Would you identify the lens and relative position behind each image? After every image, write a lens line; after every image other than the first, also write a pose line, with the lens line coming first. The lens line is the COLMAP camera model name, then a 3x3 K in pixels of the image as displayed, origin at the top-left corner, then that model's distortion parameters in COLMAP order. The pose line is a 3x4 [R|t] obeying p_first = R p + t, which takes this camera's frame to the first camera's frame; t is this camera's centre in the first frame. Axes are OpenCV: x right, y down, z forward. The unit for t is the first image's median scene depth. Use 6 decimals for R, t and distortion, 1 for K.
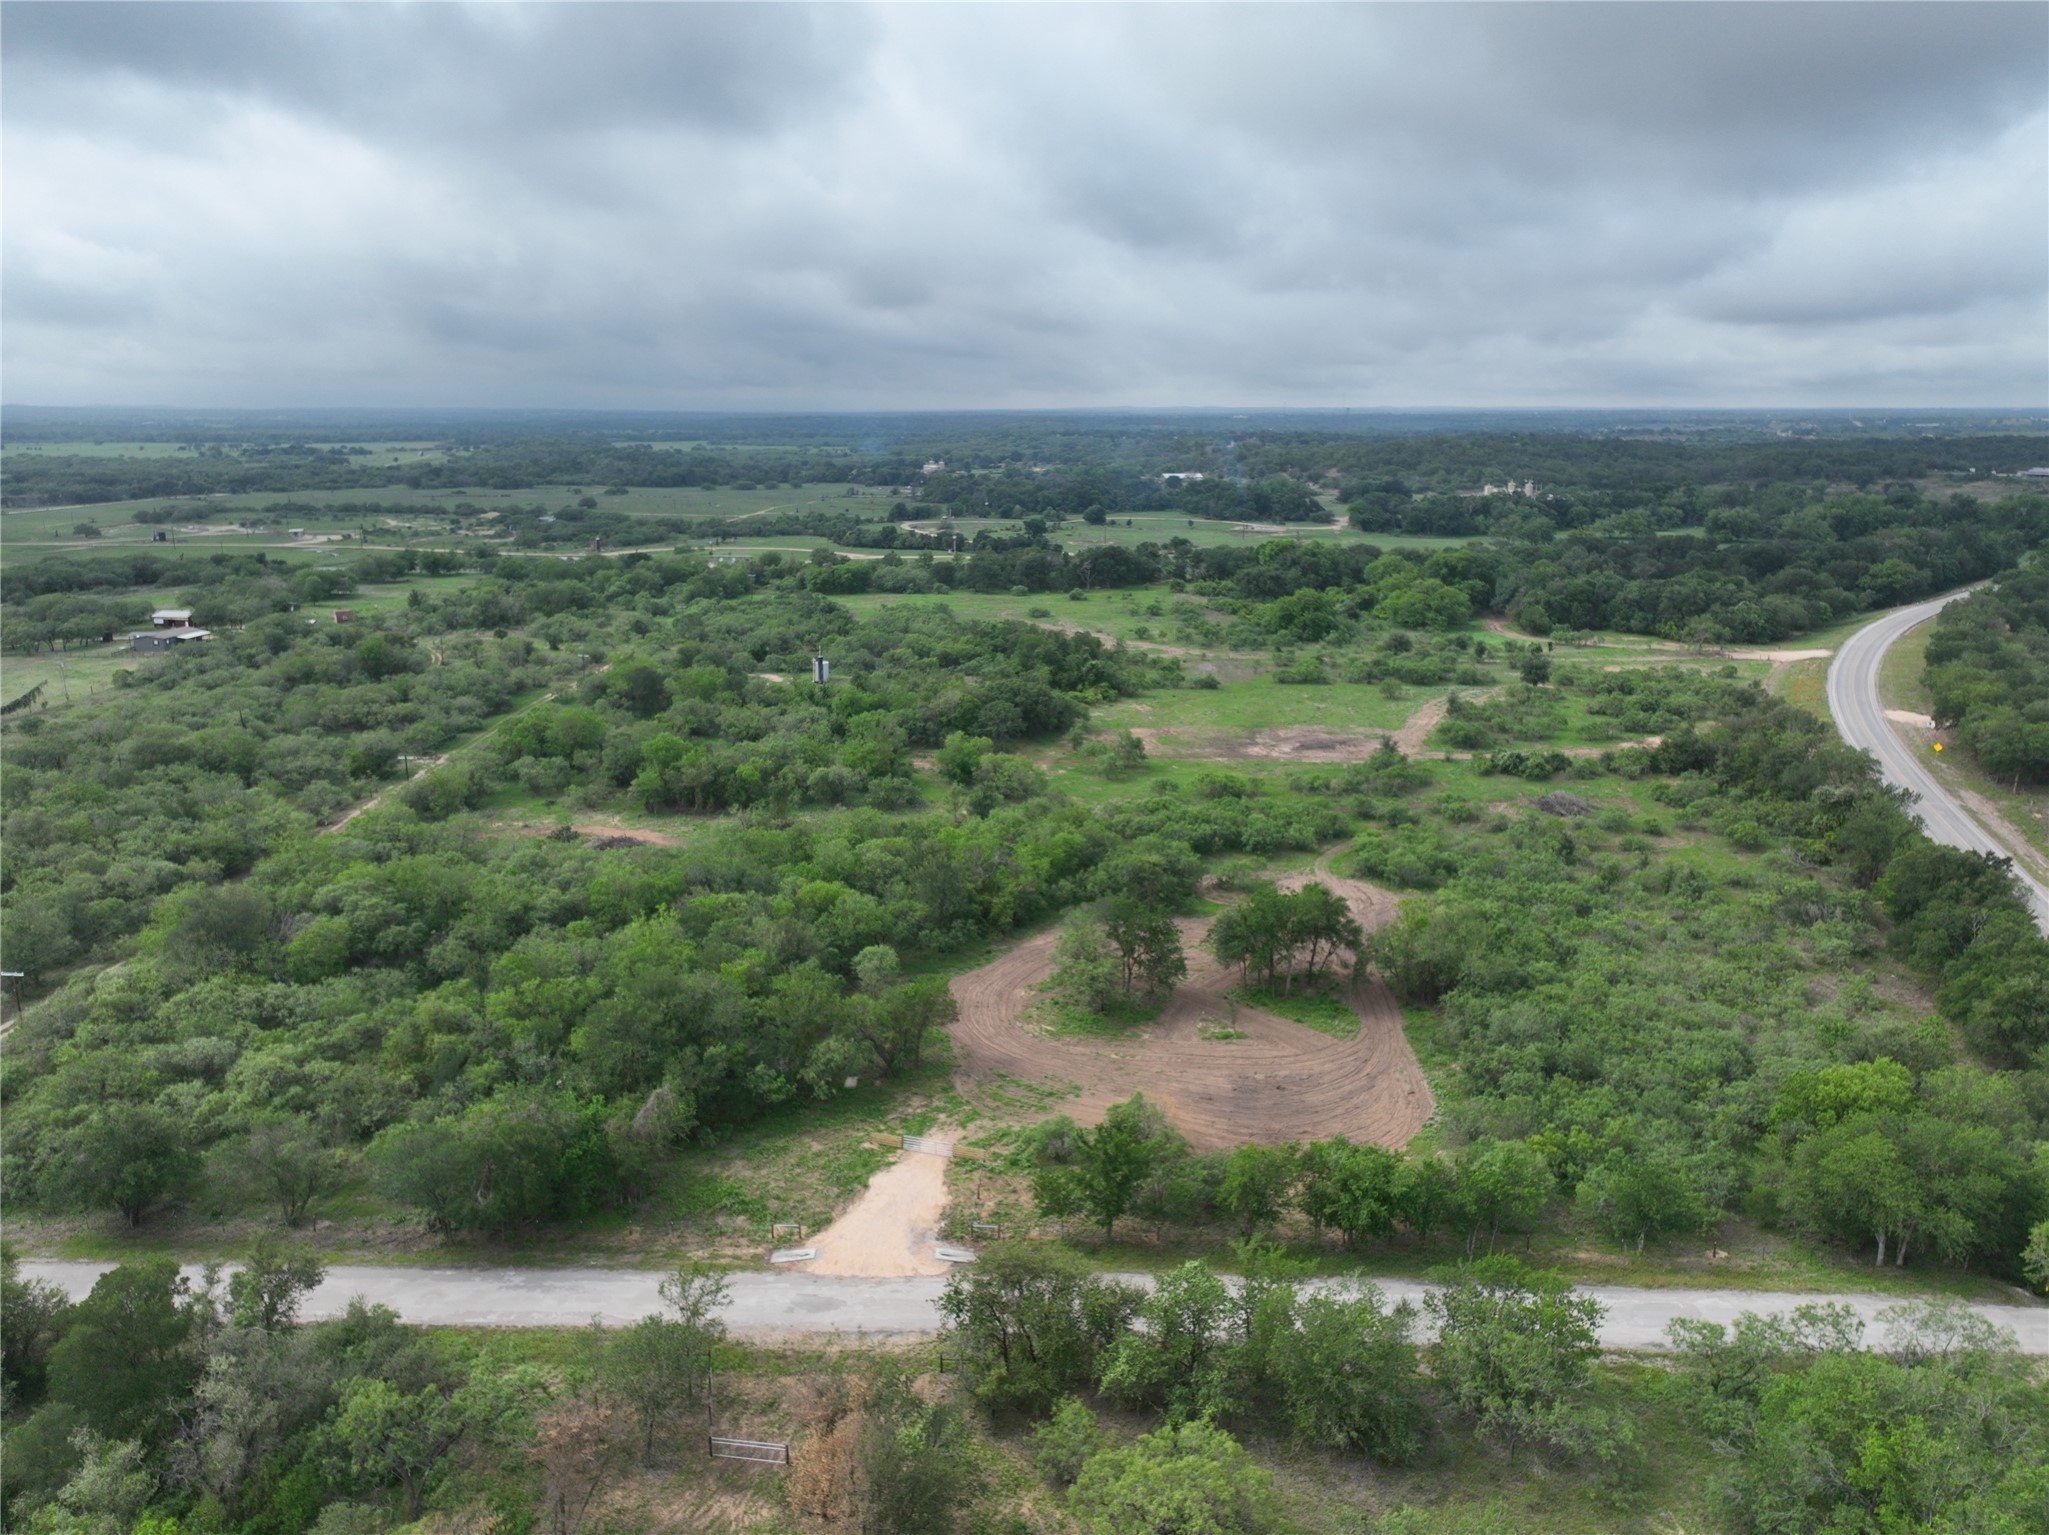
lens RADIAL K [[1435.9, 0, 1024.5], [0, 1435.9, 767.5], [0, 0, 1]] dist [0.003174, 0.009695]
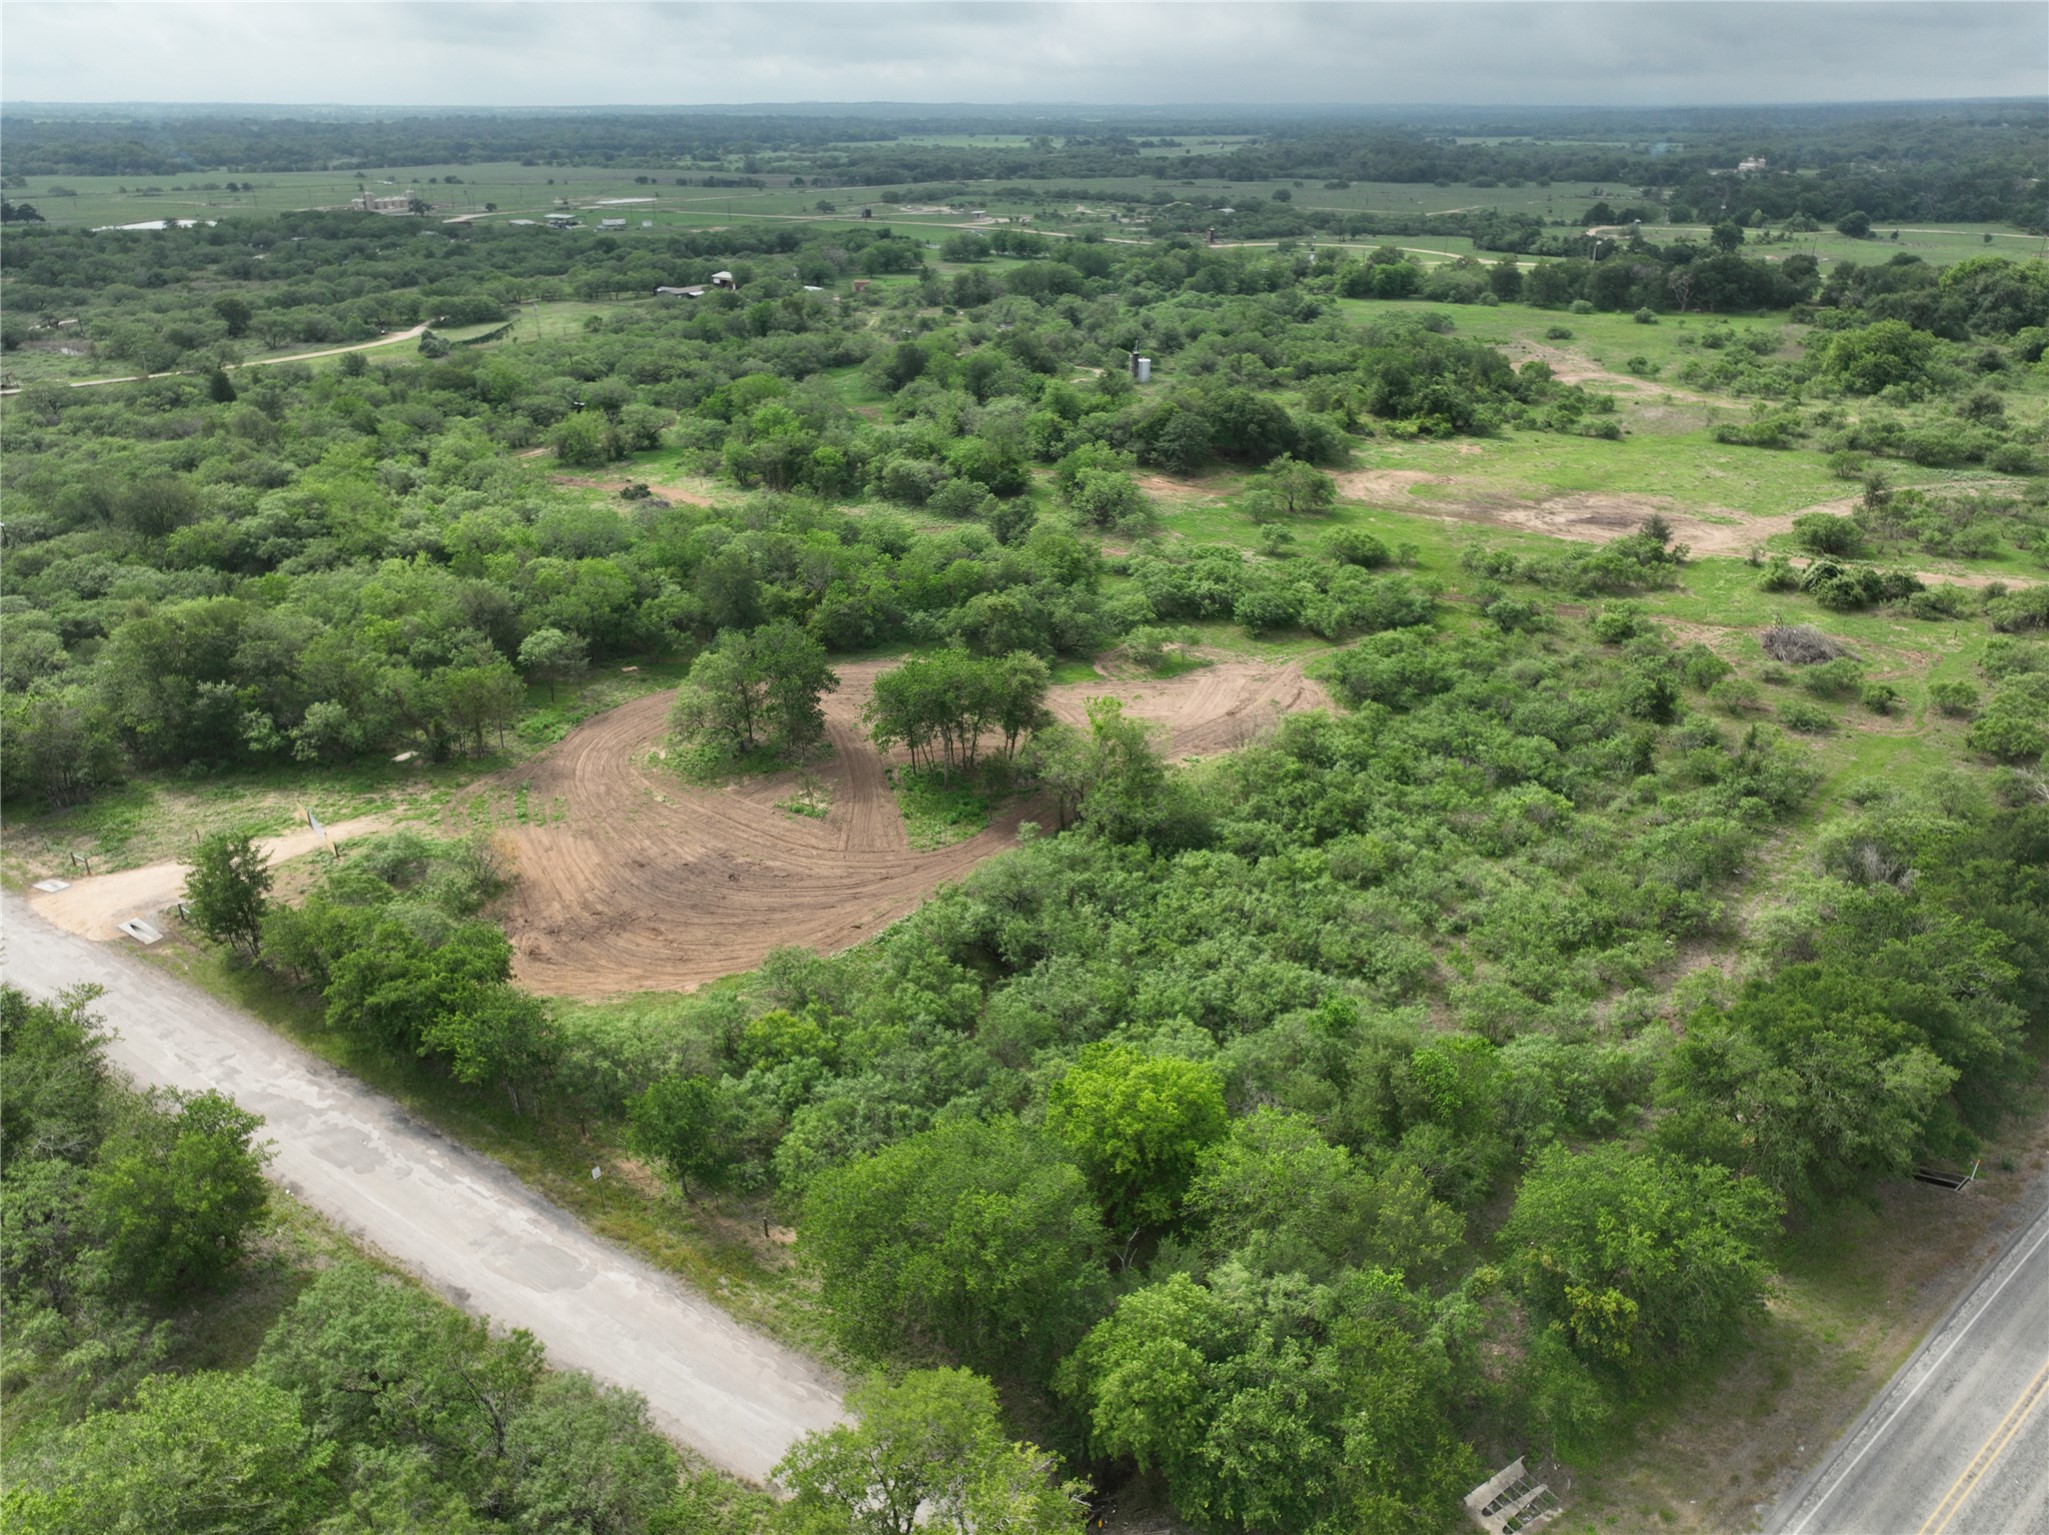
lens RADIAL K [[1435.9, 0, 1024.5], [0, 1435.9, 767.5], [0, 0, 1]] dist [0.003174, 0.009695]
pose [[0.840709, 0.222552, -0.493639, 0.136078], [-0.127043, 0.967257, 0.219713, -0.006835], [0.526373, -0.122001, 0.841455, 0.081381]]
